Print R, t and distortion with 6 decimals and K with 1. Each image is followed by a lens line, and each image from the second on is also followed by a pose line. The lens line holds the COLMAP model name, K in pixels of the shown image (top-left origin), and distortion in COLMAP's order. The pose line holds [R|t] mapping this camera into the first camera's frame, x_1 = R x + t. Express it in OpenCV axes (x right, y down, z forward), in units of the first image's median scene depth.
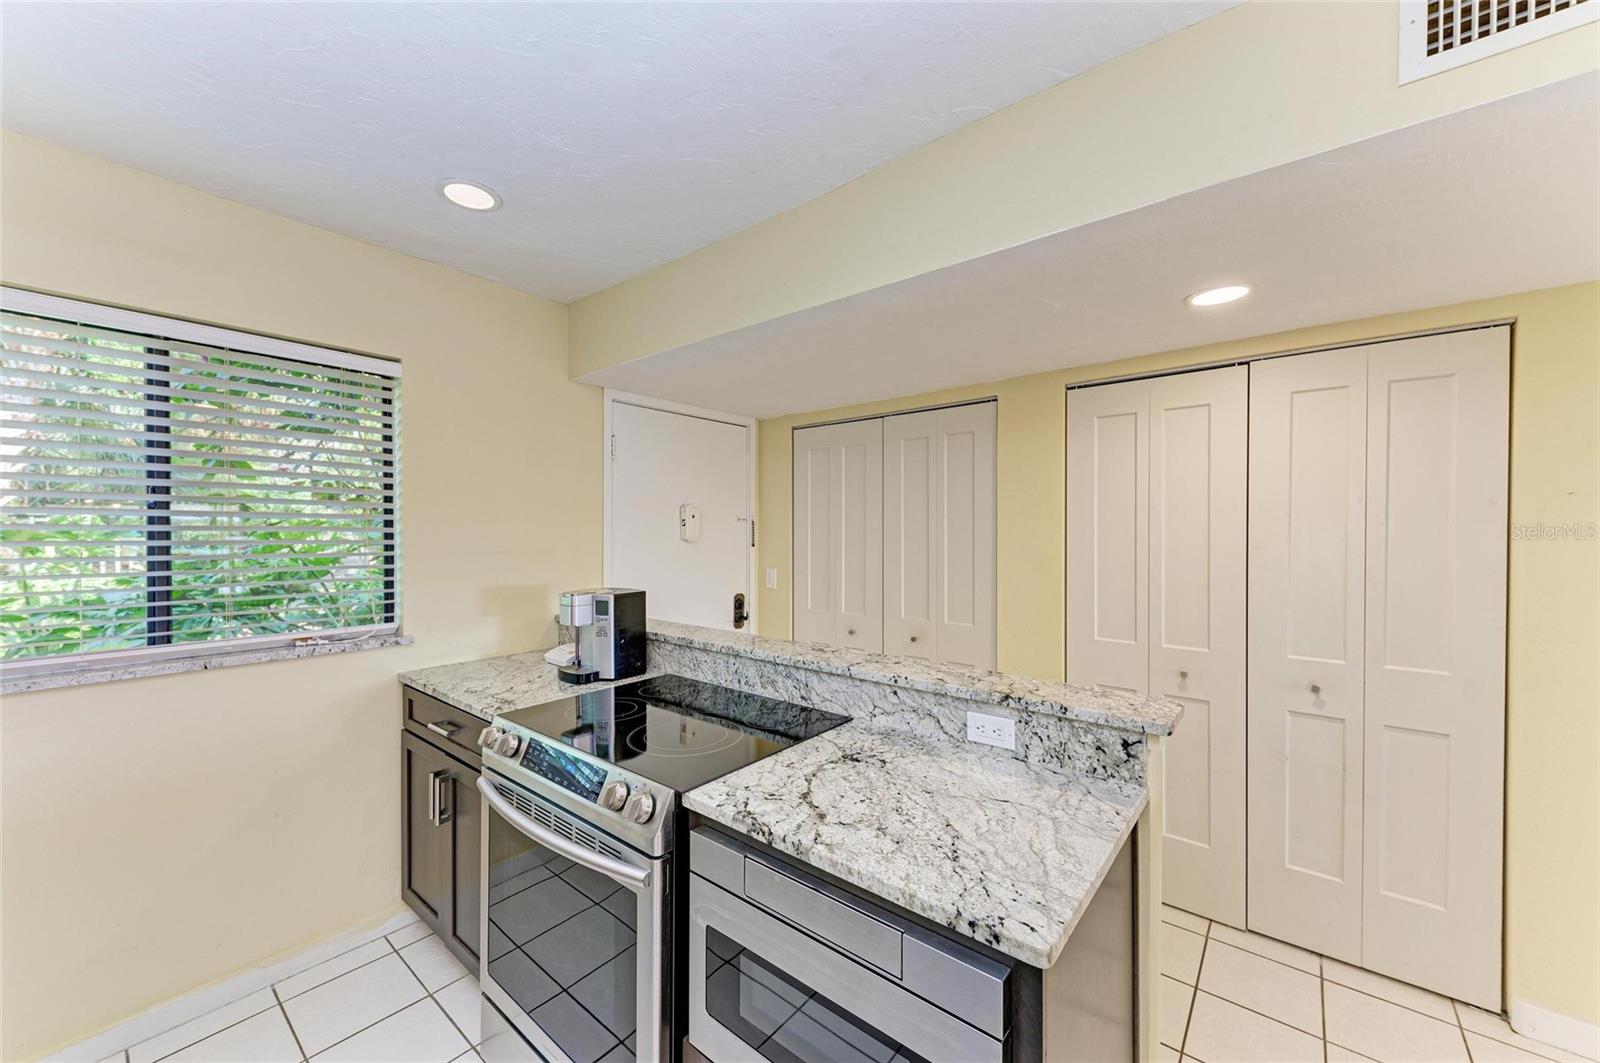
lens RADIAL K [[600.6, 0, 799.0], [0, 600.6, 533.6], [0, 0, 1]] dist [0.017191, -0.003328]
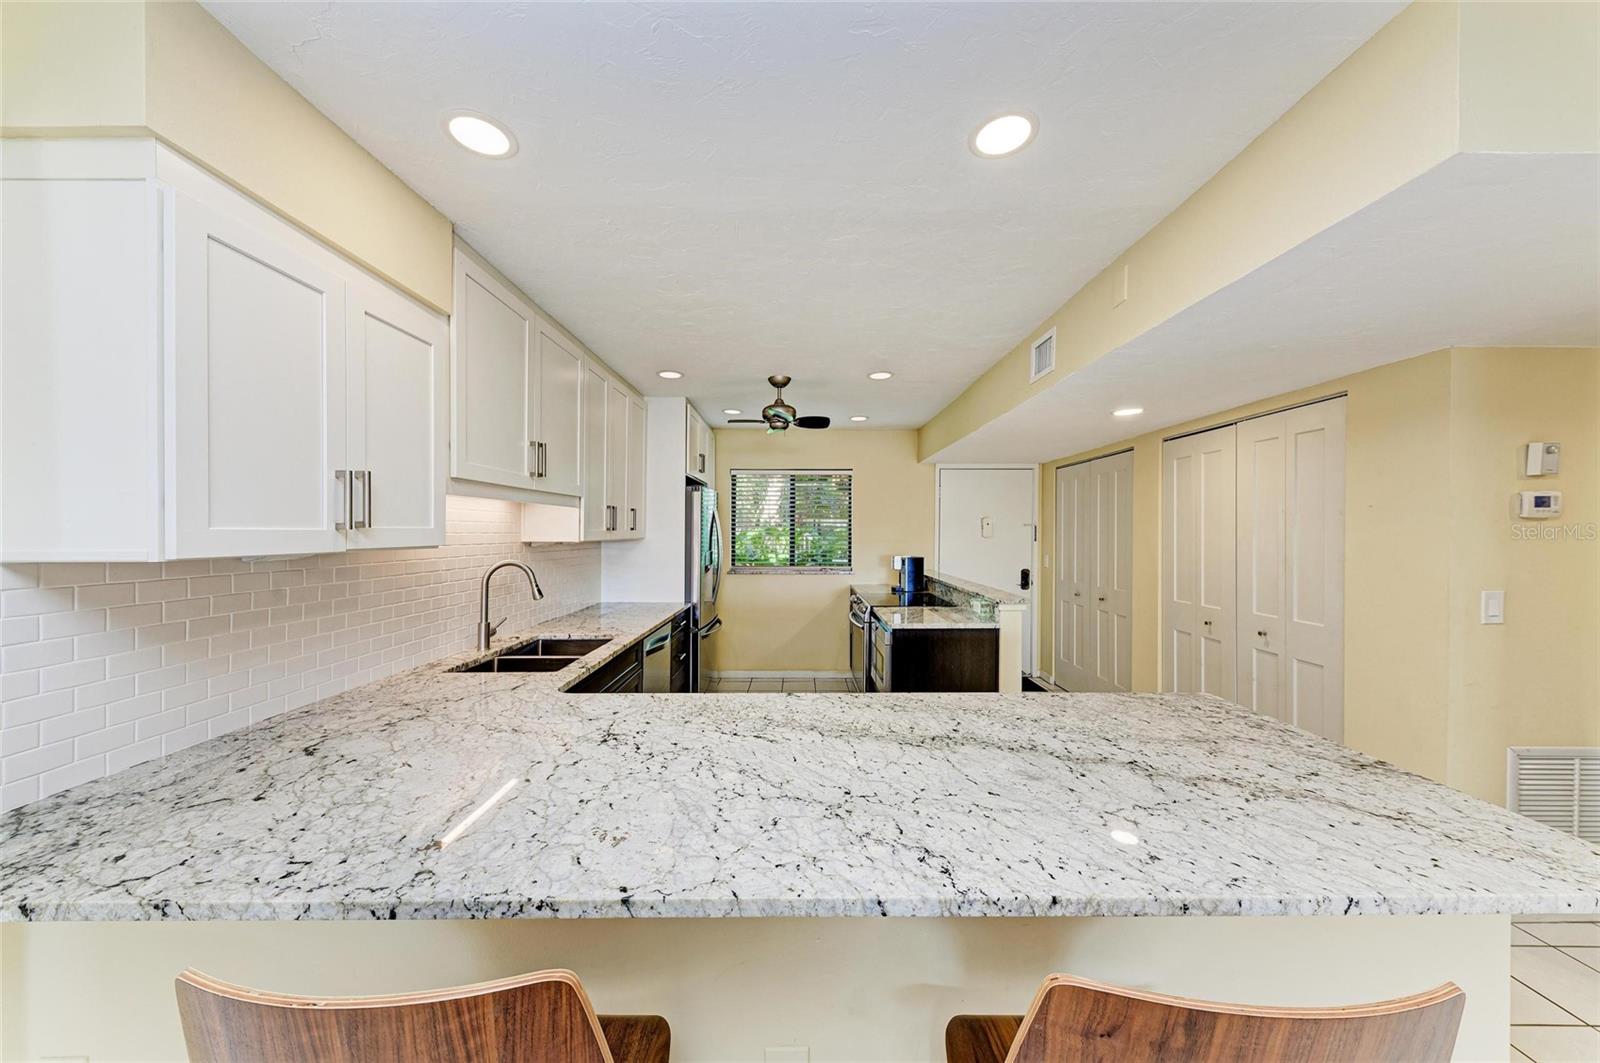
lens RADIAL K [[543.4, 0, 803.7], [0, 543.4, 537.3], [0, 0, 1]] dist [0.014920, -0.005448]
pose [[0.640699, 0.006037, -0.767769, 1.498515], [-0.000161, 0.999970, 0.007729, -0.000902], [0.767792, -0.004828, 0.640681, -1.015341]]
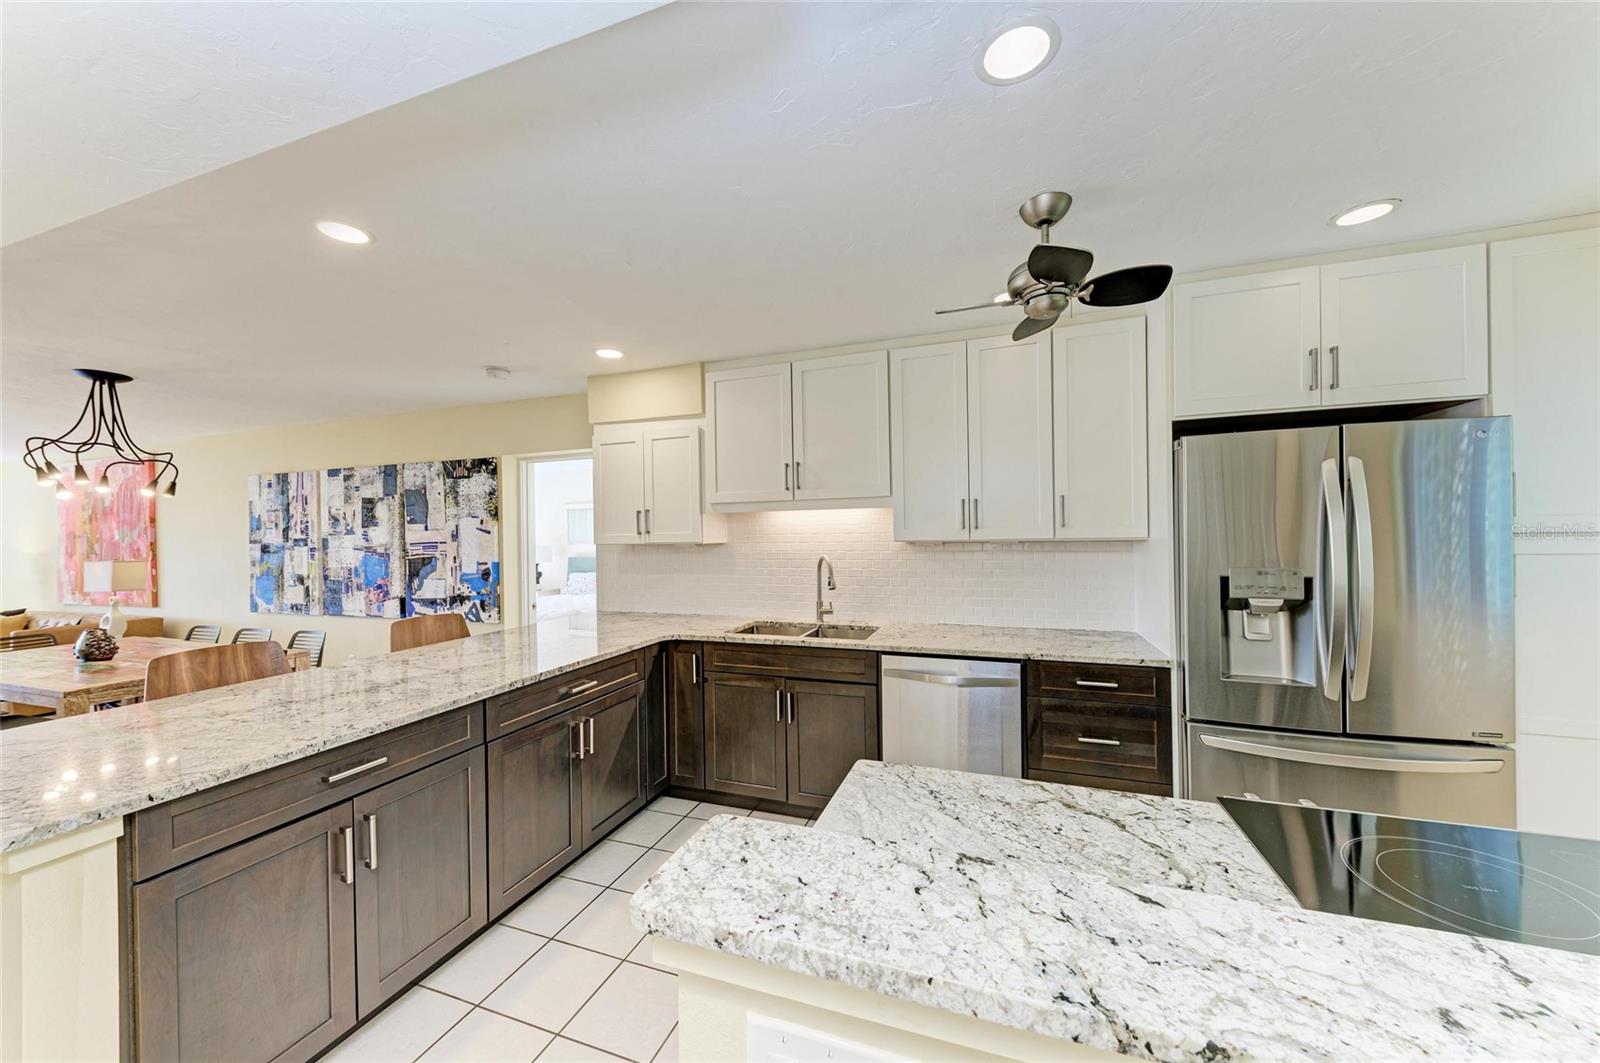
lens RADIAL K [[570.3, 0, 802.0], [0, 570.3, 535.5], [0, 0, 1]] dist [0.016411, -0.005458]
pose [[-0.939587, 0.013227, -0.342054, 0.551766], [0.012940, 0.999911, 0.003120, -0.001469], [0.342065, -0.001494, -0.939675, 1.226780]]
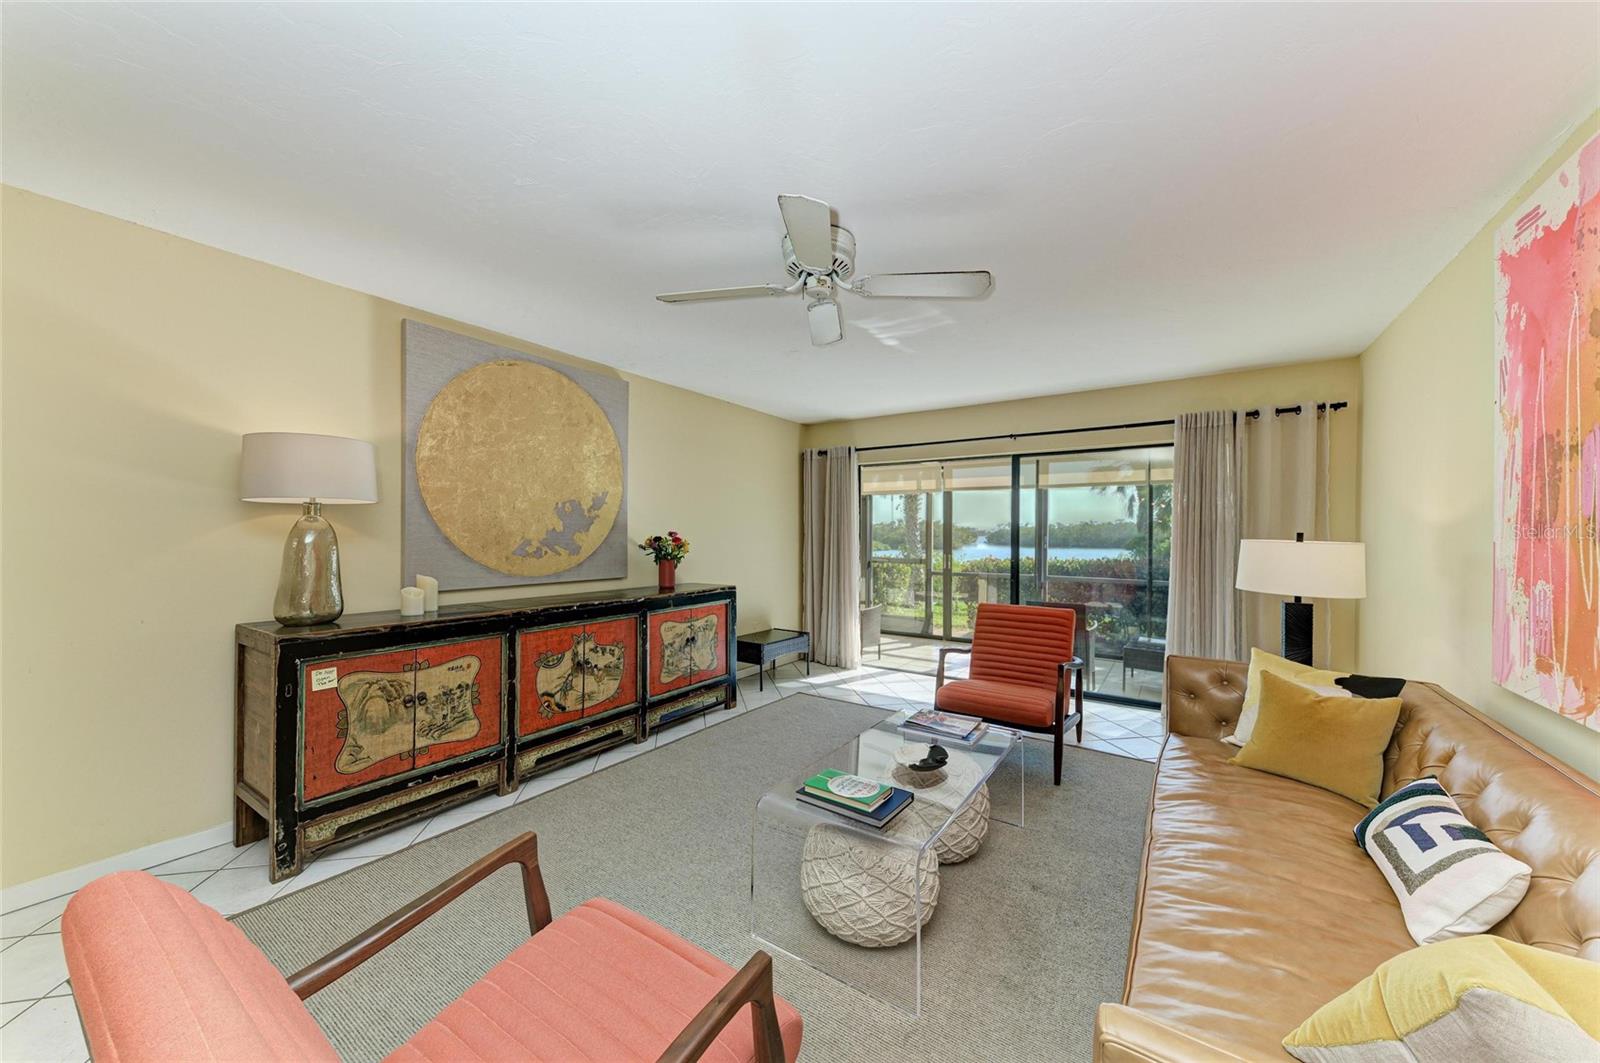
lens RADIAL K [[570.3, 0, 802.0], [0, 570.3, 535.5], [0, 0, 1]] dist [0.016411, -0.005458]
pose [[-0.103168, -0.006630, 0.994642, 2.954618], [-0.002727, 0.999976, 0.006383, 0.098533], [-0.994660, -0.002054, -0.103183, -2.672645]]
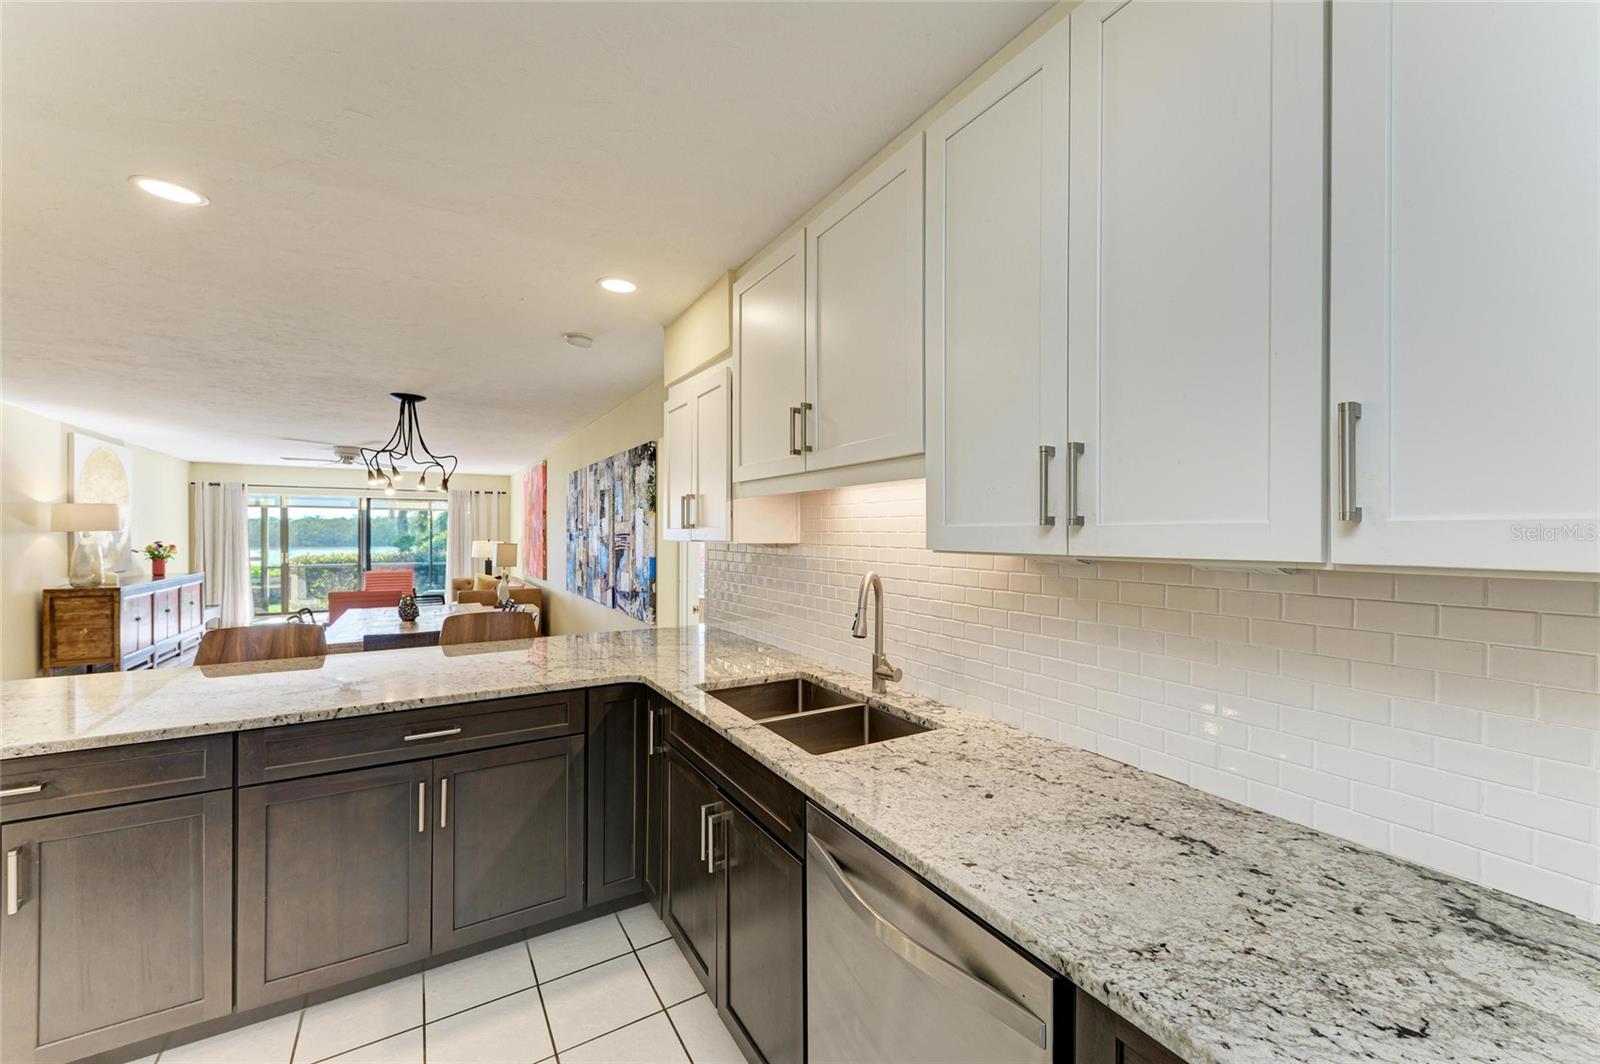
lens RADIAL K [[628.1, 0, 802.5], [0, 628.1, 536.5], [0, 0, 1]] dist [0.017704, -0.004161]
pose [[-0.942498, -0.007398, 0.334130, -0.507093], [-0.004429, 0.999944, 0.009647, -0.003226], [-0.334182, 0.007613, -0.942478, 0.525946]]
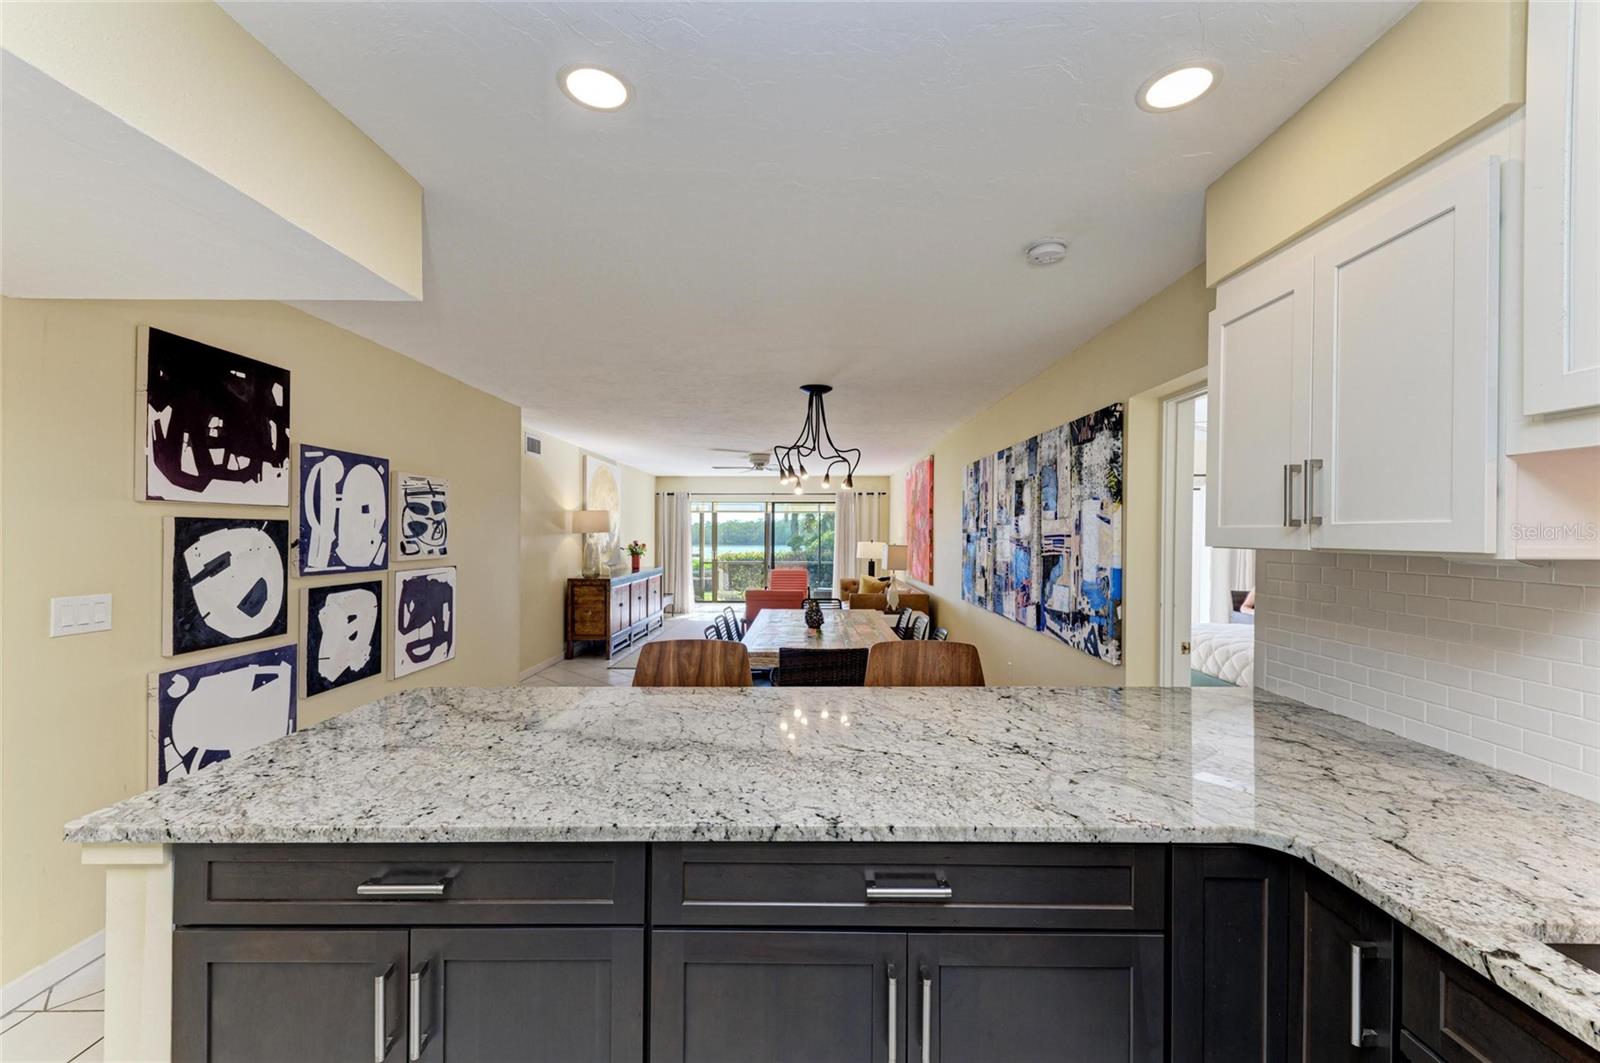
lens RADIAL K [[628.1, 0, 802.5], [0, 628.1, 536.0], [0, 0, 1]] dist [0.017704, -0.004161]
pose [[-0.631505, -0.007738, 0.775333, 0.120413], [-0.000729, 0.999956, 0.009387, -0.000840], [-0.775371, 0.005363, -0.631483, 0.134401]]
